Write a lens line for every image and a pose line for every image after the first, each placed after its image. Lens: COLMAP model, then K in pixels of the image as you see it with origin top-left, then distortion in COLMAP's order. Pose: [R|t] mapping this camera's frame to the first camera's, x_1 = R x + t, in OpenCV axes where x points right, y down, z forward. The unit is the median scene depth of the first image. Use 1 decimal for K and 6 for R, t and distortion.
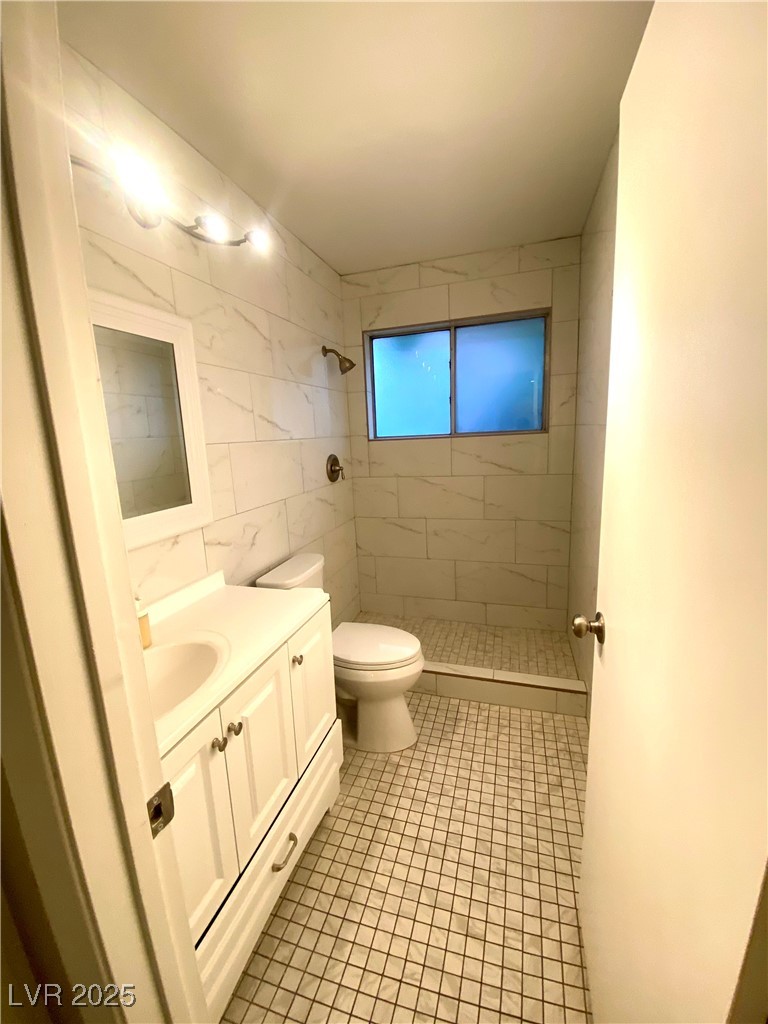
lens RADIAL K [[411.6, 0, 385.9], [0, 411.6, 510.7], [0, 0, 1]] dist [0.031544, -0.026327]
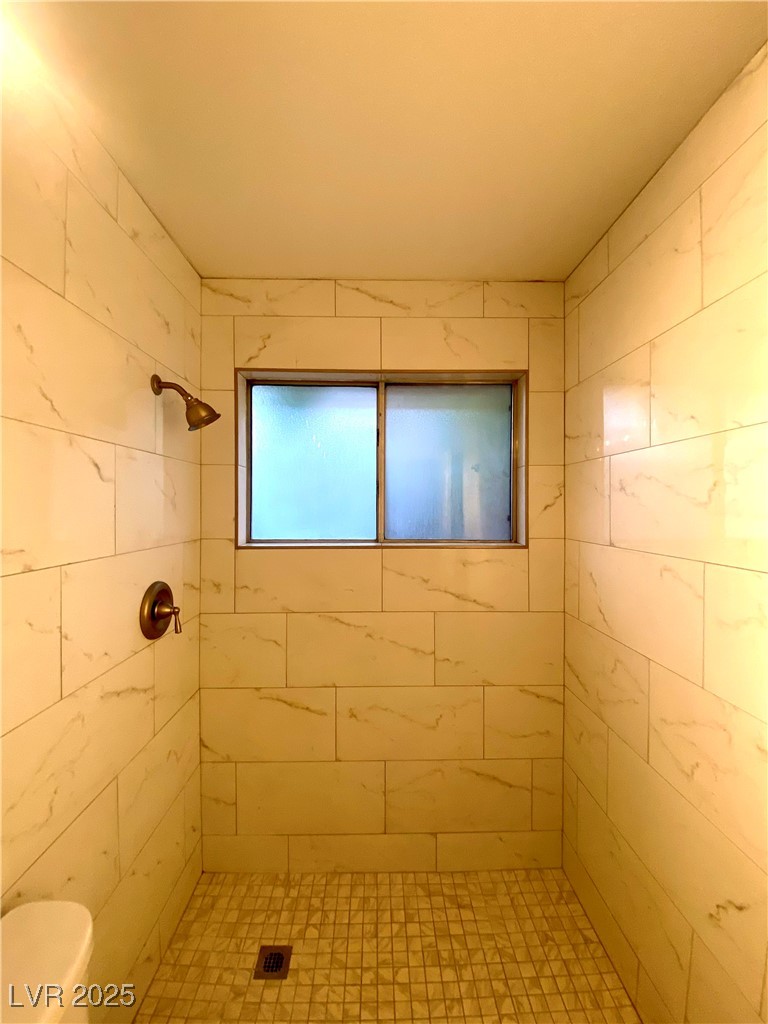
lens RADIAL K [[411.6, 0, 385.9], [0, 411.6, 510.7], [0, 0, 1]] dist [0.031544, -0.026327]
pose [[0.947930, 0.044881, 0.315301, -0.031545], [0.014433, 0.982949, -0.183310, -0.125805], [-0.318153, 0.178316, 0.931119, 0.435240]]
